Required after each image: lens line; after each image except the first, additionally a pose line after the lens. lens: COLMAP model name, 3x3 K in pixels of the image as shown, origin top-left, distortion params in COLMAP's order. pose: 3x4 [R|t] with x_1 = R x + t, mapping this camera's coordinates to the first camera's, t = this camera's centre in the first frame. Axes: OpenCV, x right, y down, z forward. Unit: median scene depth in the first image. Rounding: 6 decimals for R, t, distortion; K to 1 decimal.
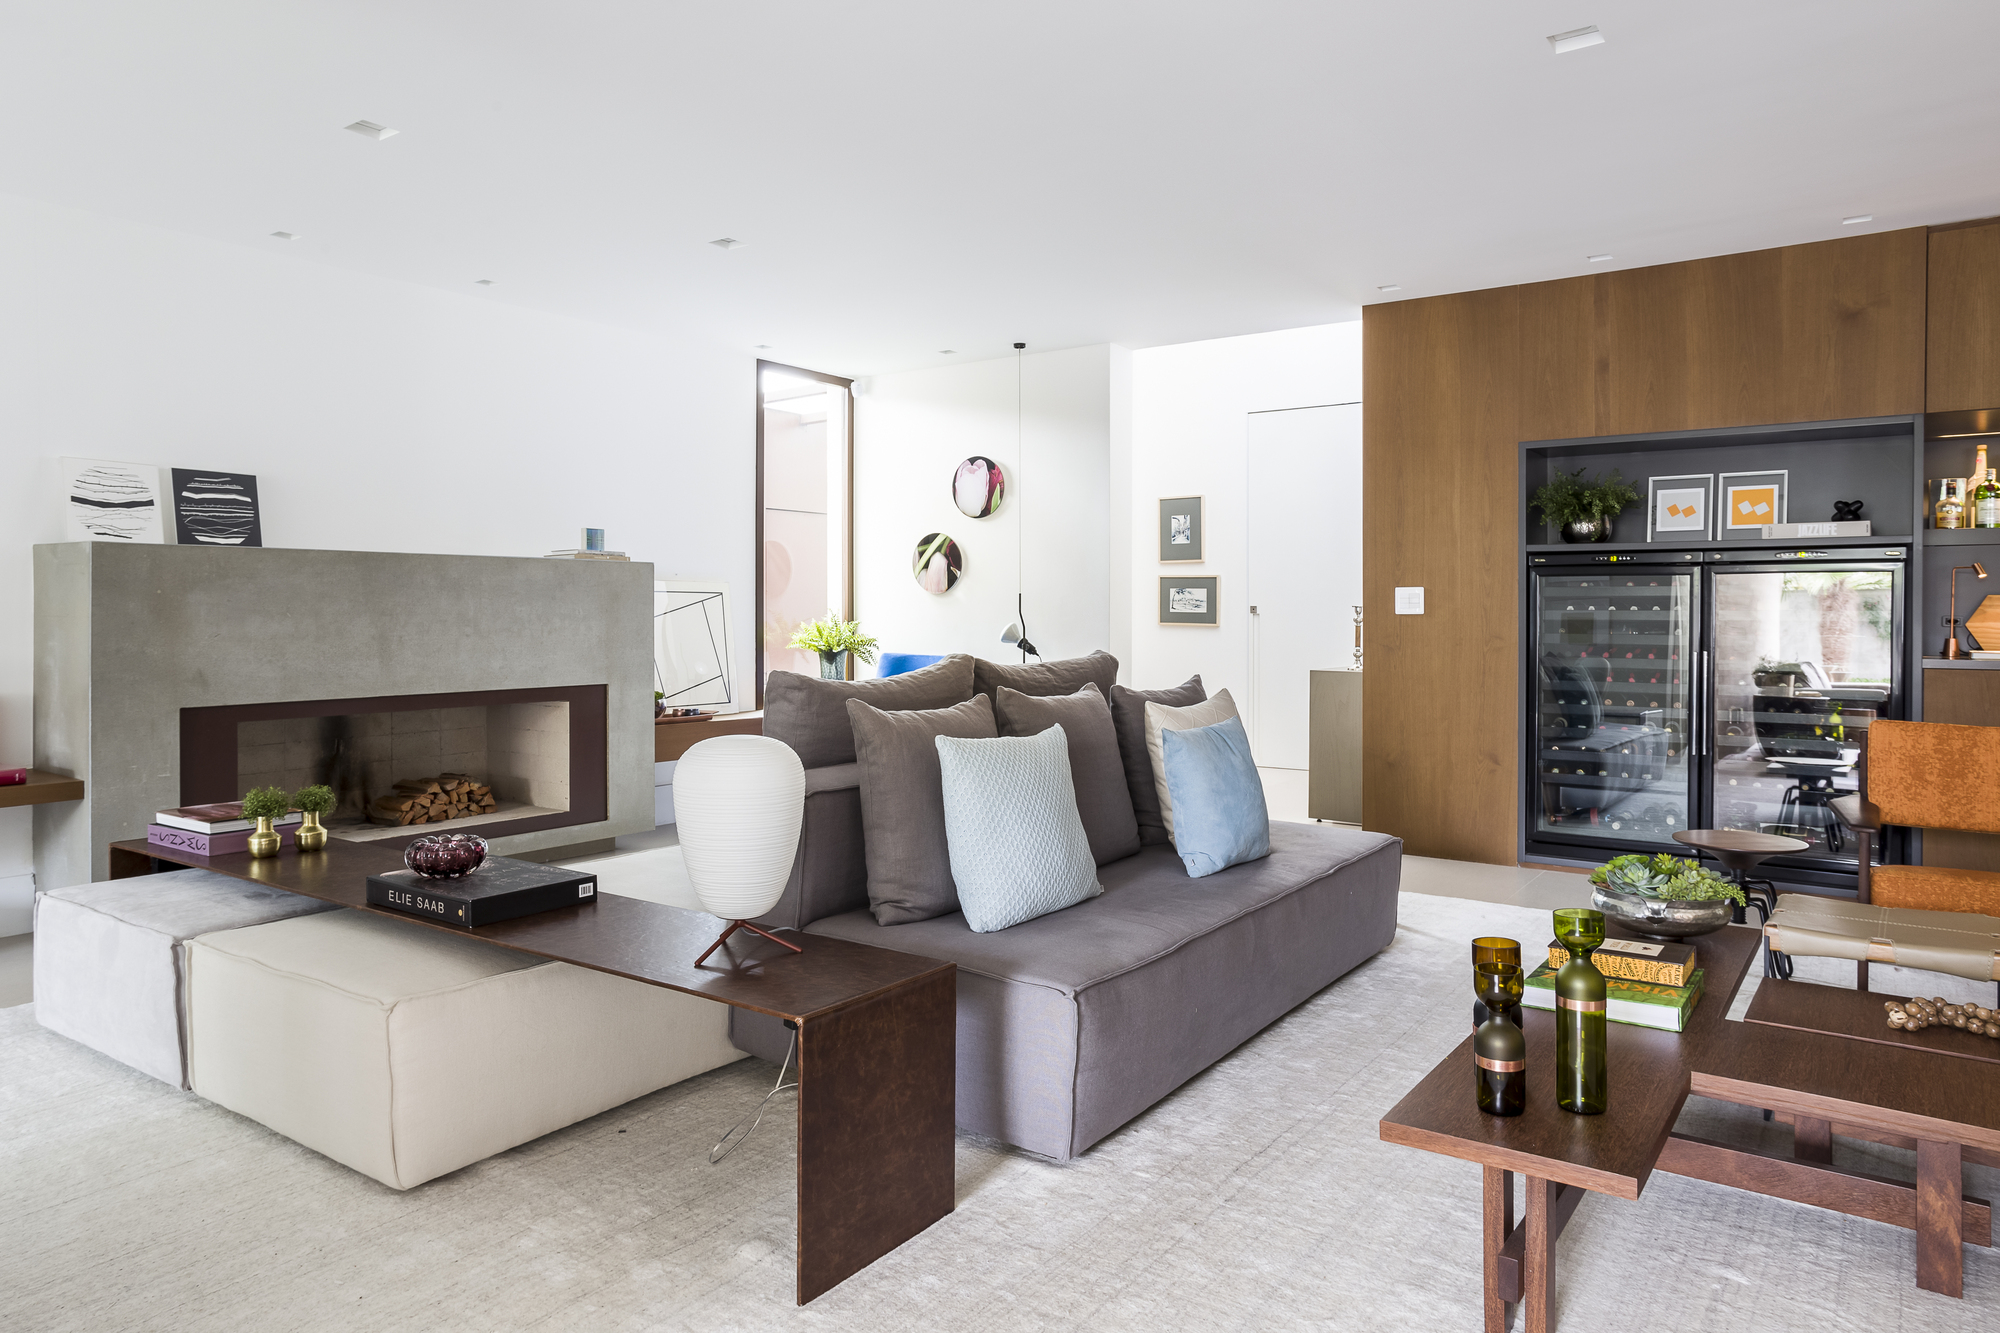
lens RADIAL K [[1294.0, 0, 999.5], [0, 1294.0, 614.6], [0, 0, 1]] dist [-0.050169, 0.063007]
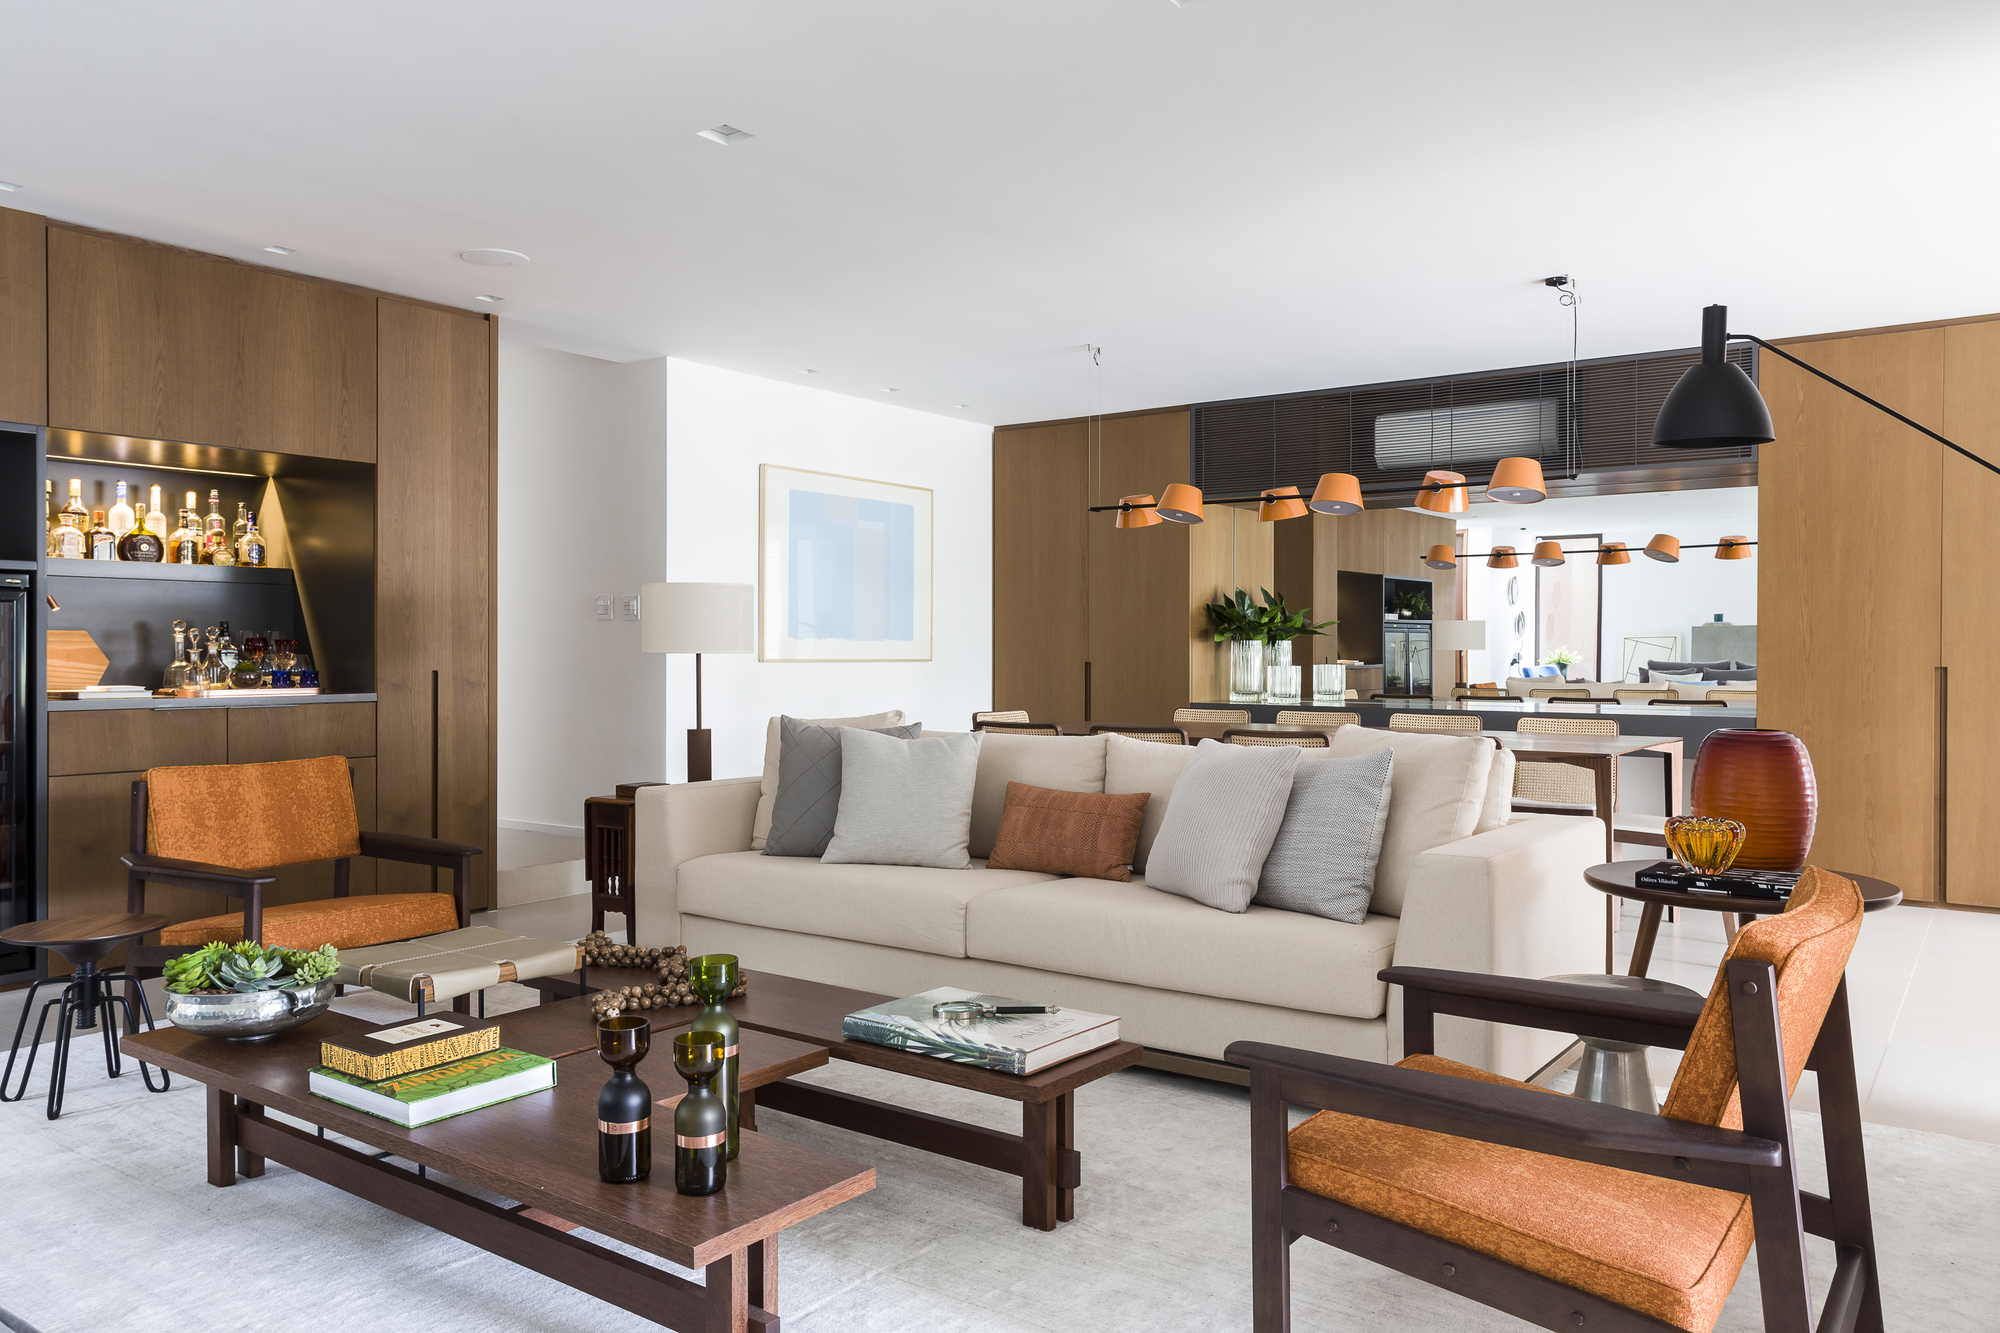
lens RADIAL K [[1420.9, 0, 1000.0], [0, 1420.9, 666.5], [0, 0, 1]] dist [0.002530, 0.002202]
pose [[0.015153, -0.012265, 0.999810, -0.231935], [0.000068, 0.999925, 0.012265, -0.001526], [-0.999885, -0.000118, 0.015152, 0.283744]]
